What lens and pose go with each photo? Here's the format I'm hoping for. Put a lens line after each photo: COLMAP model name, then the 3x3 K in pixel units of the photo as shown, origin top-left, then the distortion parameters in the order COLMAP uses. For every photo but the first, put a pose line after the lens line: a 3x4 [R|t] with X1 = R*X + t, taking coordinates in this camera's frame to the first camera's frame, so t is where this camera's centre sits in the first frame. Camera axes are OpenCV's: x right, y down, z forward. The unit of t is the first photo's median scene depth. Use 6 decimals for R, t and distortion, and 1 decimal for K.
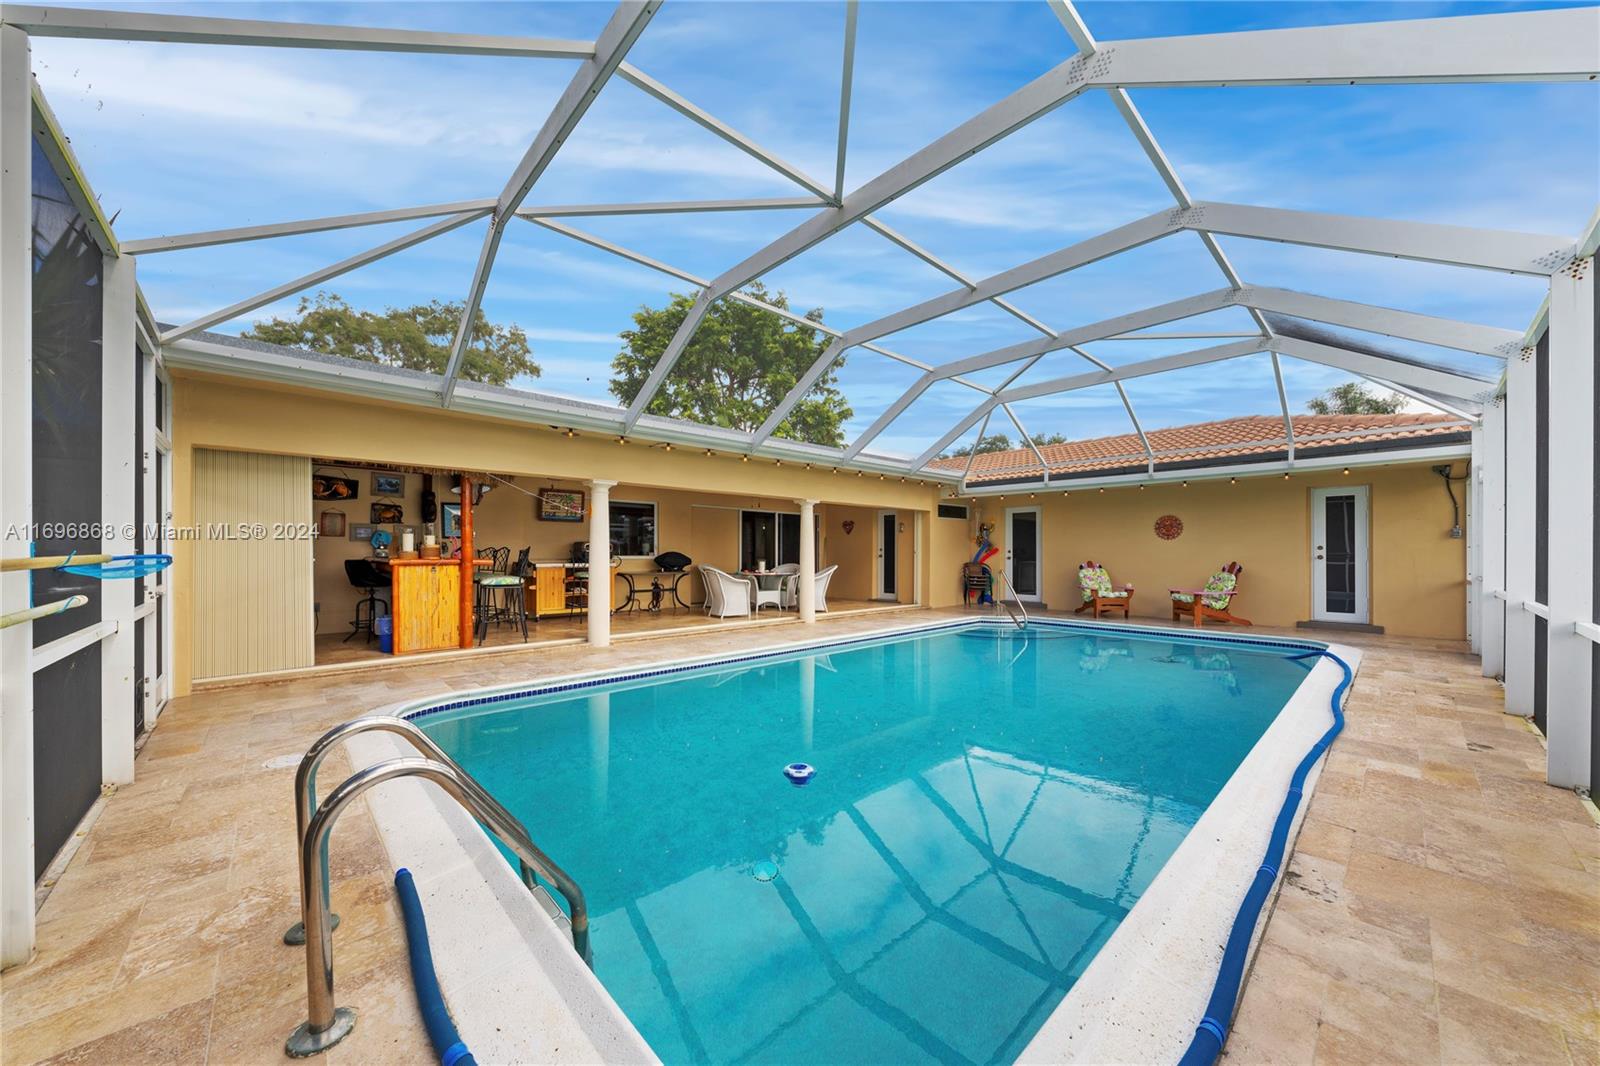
lens RADIAL K [[557.3, 0, 783.8], [0, 557.3, 553.8], [0, 0, 1]] dist [0.000664, -0.000008]
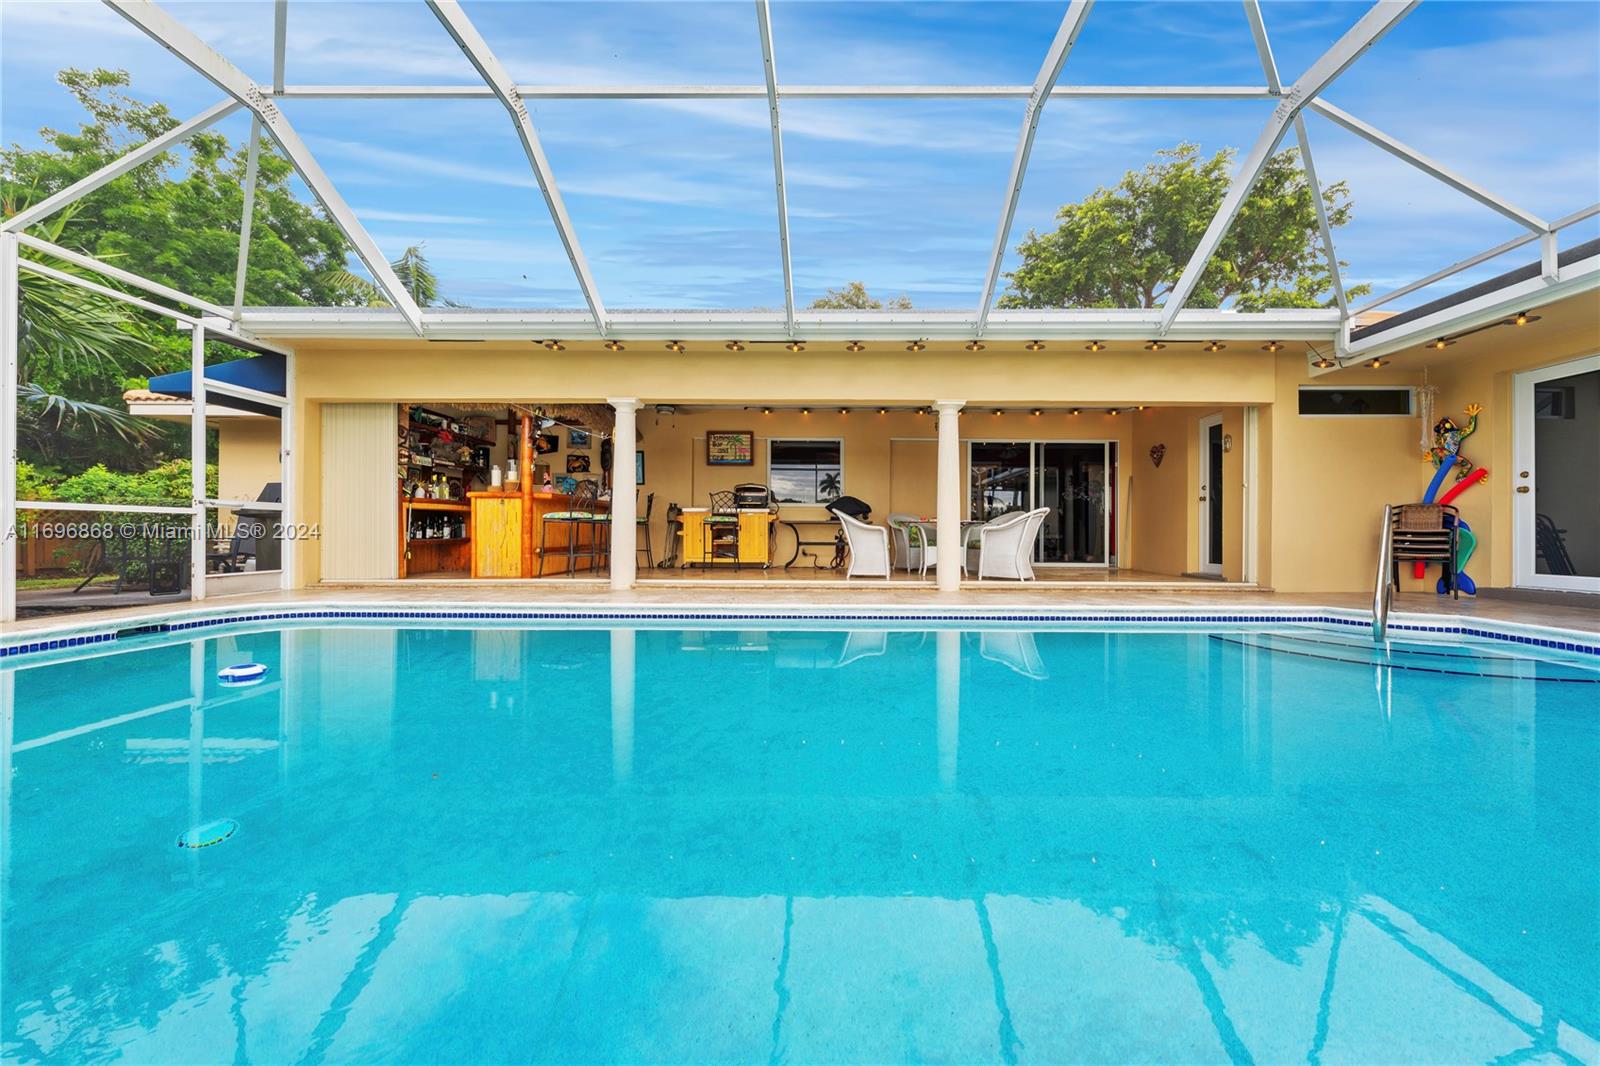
lens RADIAL K [[597.6, 0, 807.0], [0, 597.6, 531.8], [0, 0, 1]] dist [0.000461, -0.000152]
pose [[0.746494, 0.003257, -0.665384, 0.311792], [-0.006169, 0.999979, -0.002026, 0.046731], [0.665363, 0.005617, 0.746499, 0.299955]]
